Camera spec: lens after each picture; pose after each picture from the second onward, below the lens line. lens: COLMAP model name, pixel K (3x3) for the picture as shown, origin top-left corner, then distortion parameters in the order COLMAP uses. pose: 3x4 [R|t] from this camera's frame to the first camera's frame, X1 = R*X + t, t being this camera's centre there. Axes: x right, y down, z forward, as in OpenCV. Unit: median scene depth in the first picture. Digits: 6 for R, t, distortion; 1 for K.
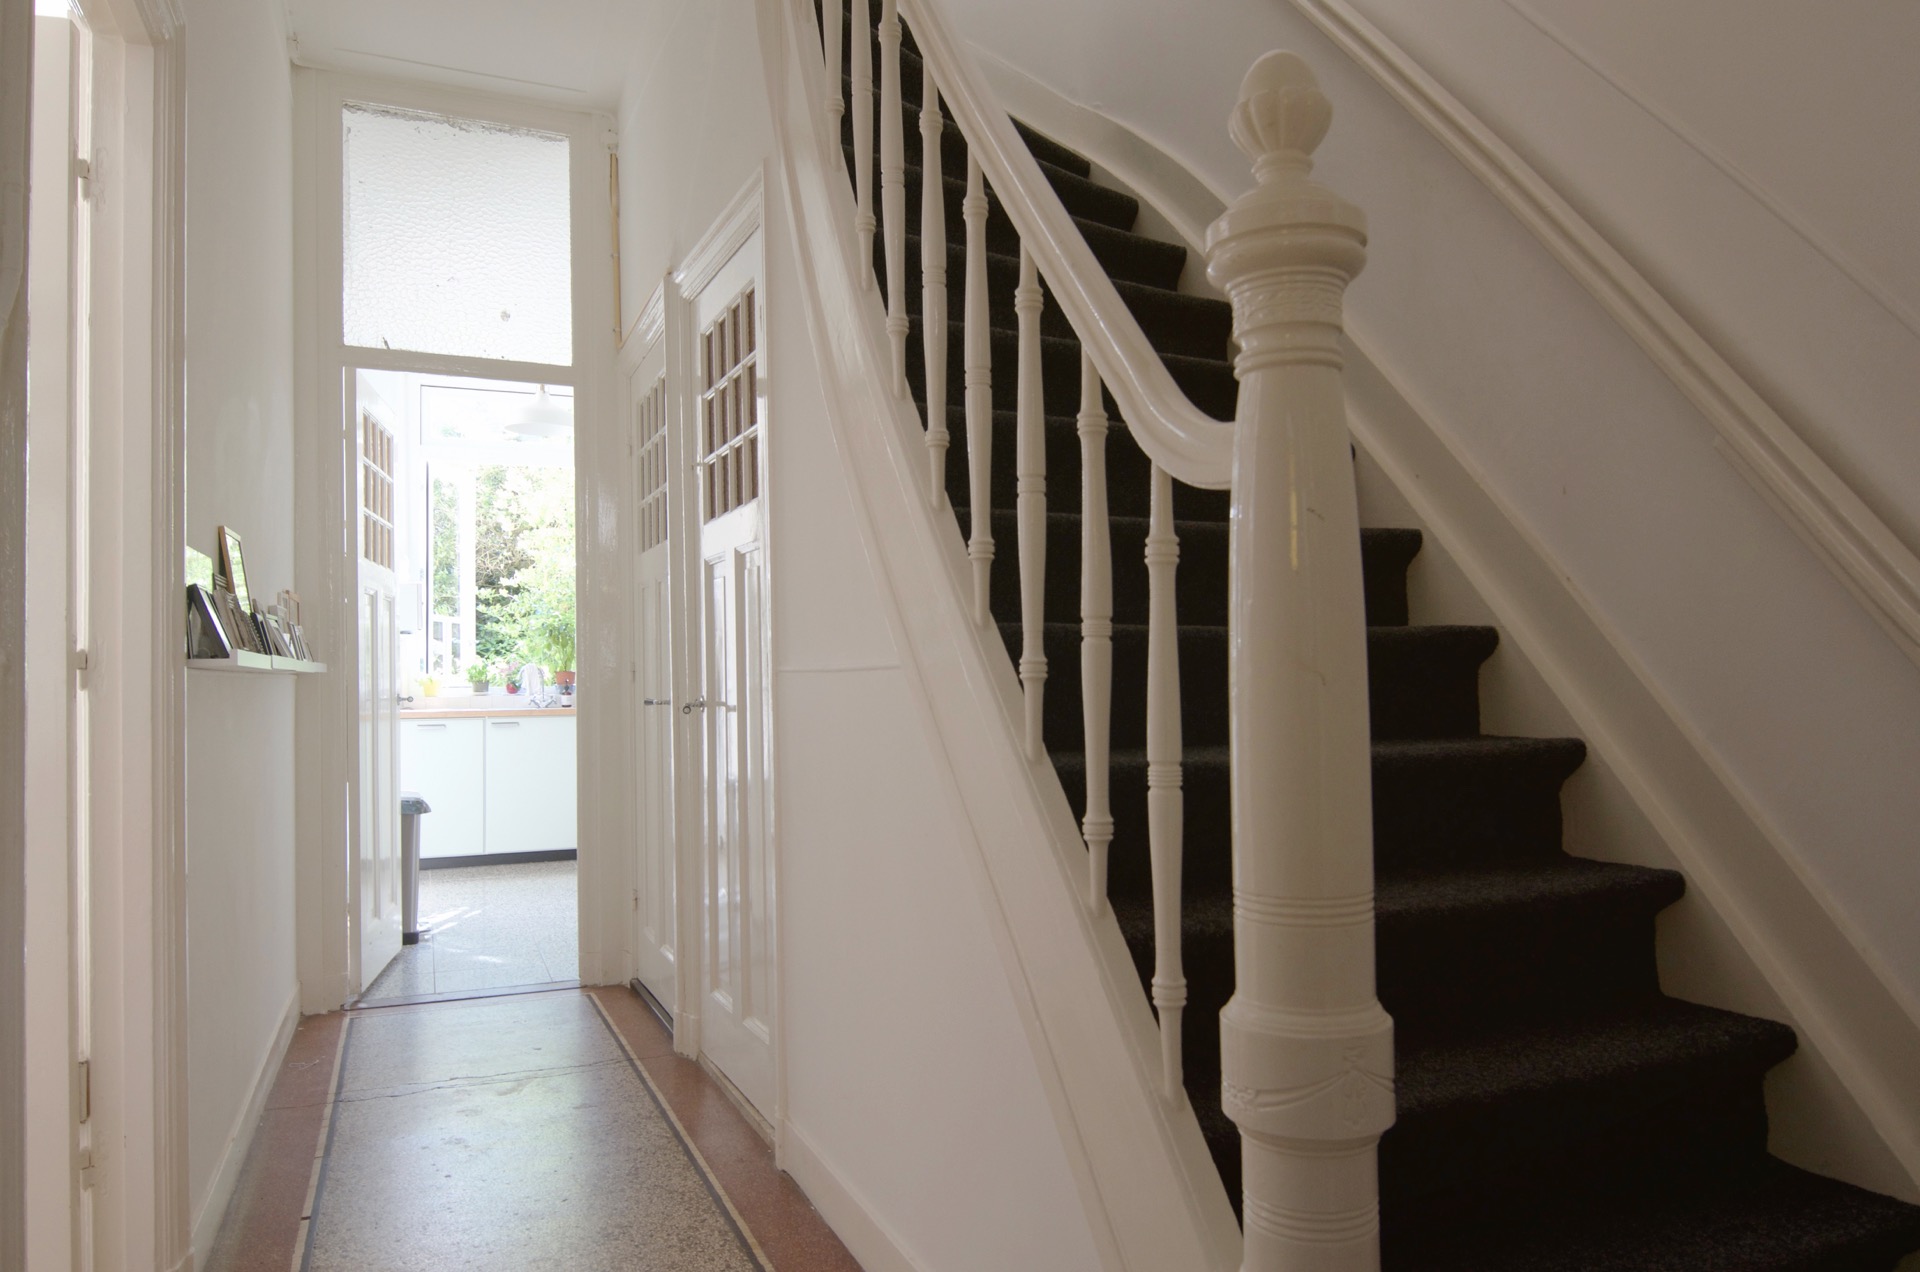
lens RADIAL K [[1311.0, 0, 978.4], [0, 1311.0, 642.8], [0, 0, 1]] dist [0.000828, -0.014268]
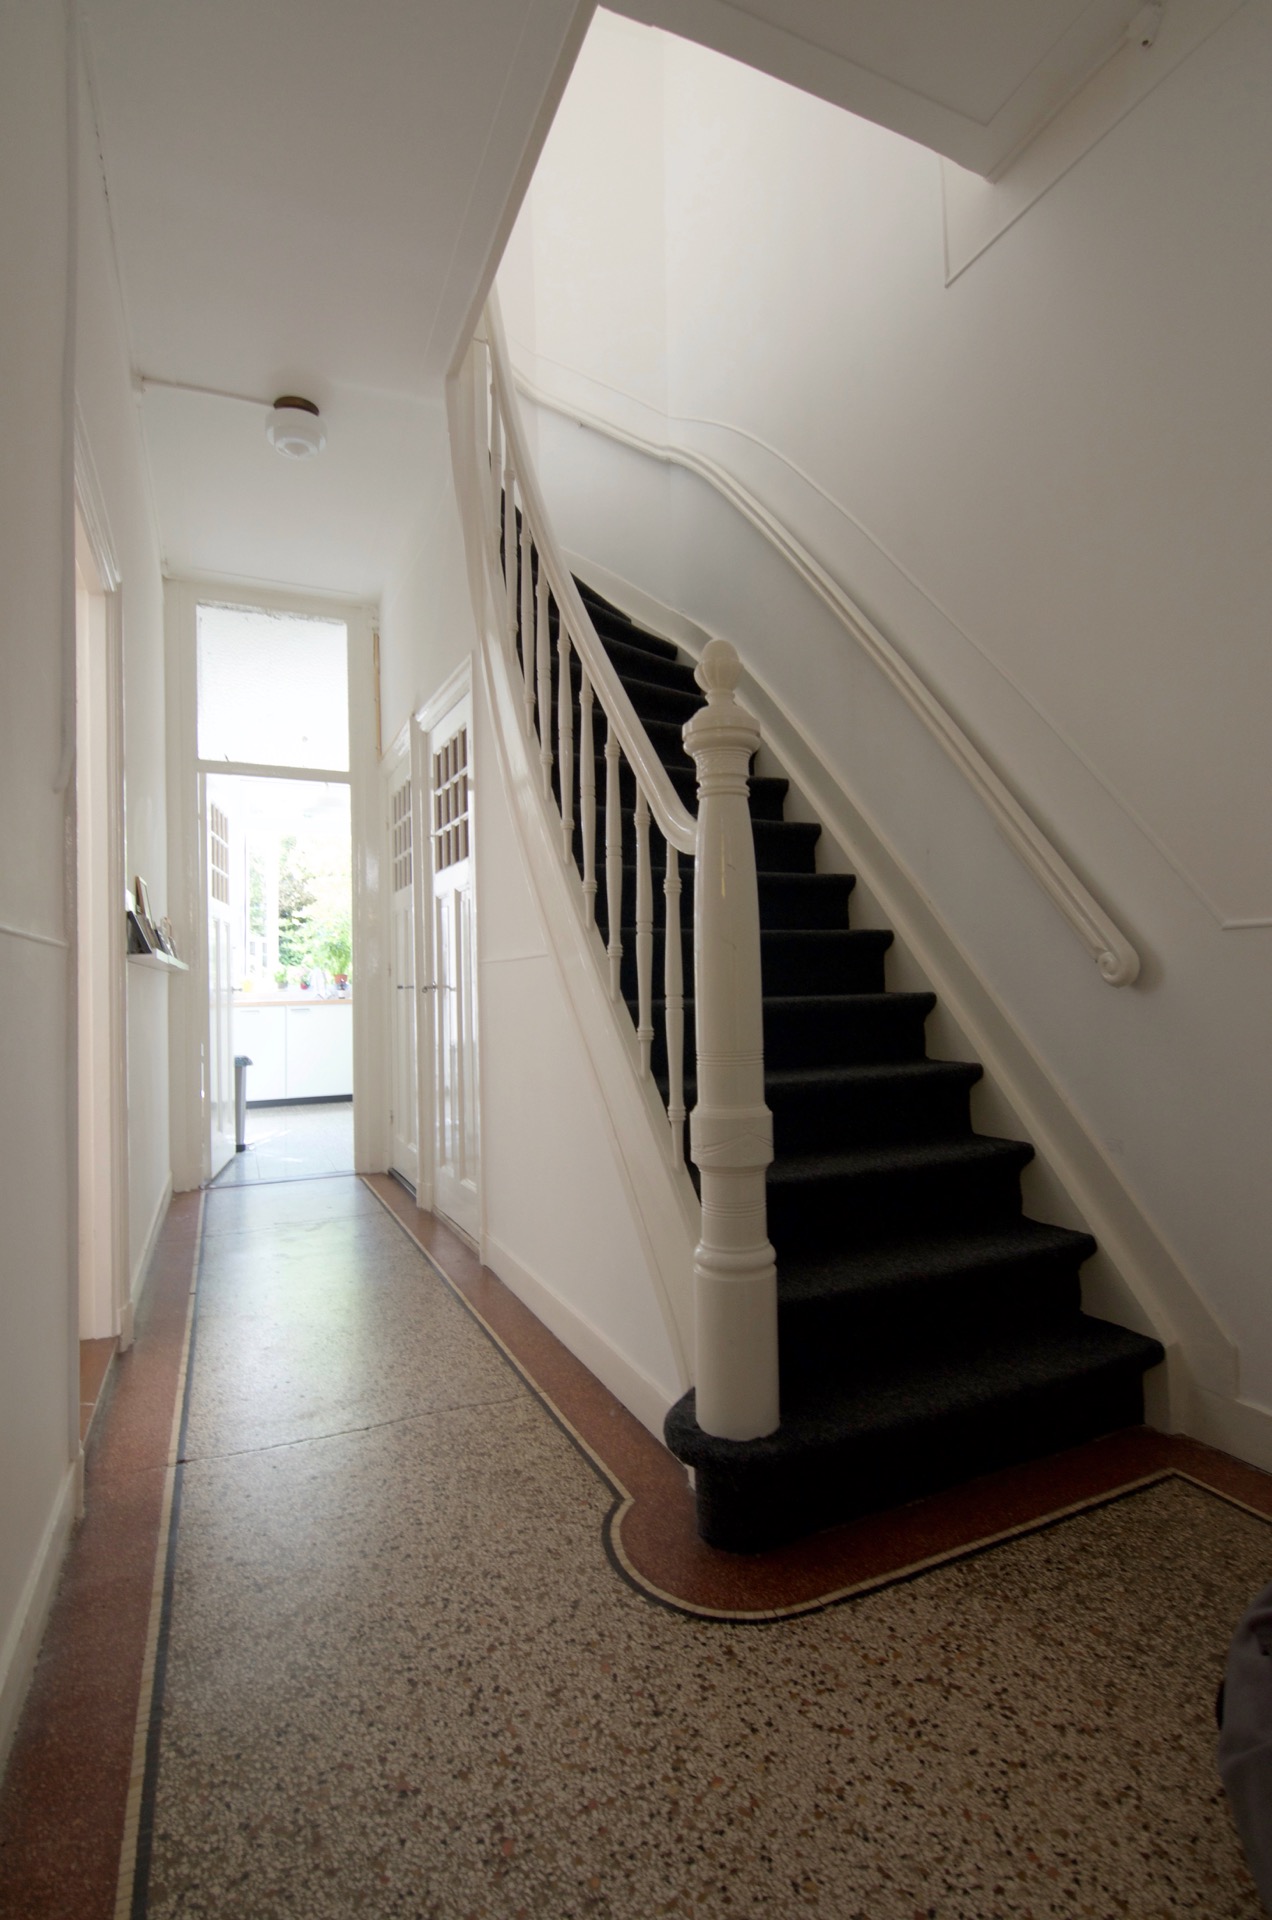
lens RADIAL K [[978.4, 0, 677.0], [0, 978.4, 945.2], [0, 0, 1]] dist [0.008766, -0.018689]
pose [[0.999430, -0.006220, 0.033182, 0.048110], [0.006819, 0.999815, -0.017970, 0.021607], [-0.033064, 0.018186, 0.999288, -0.214431]]
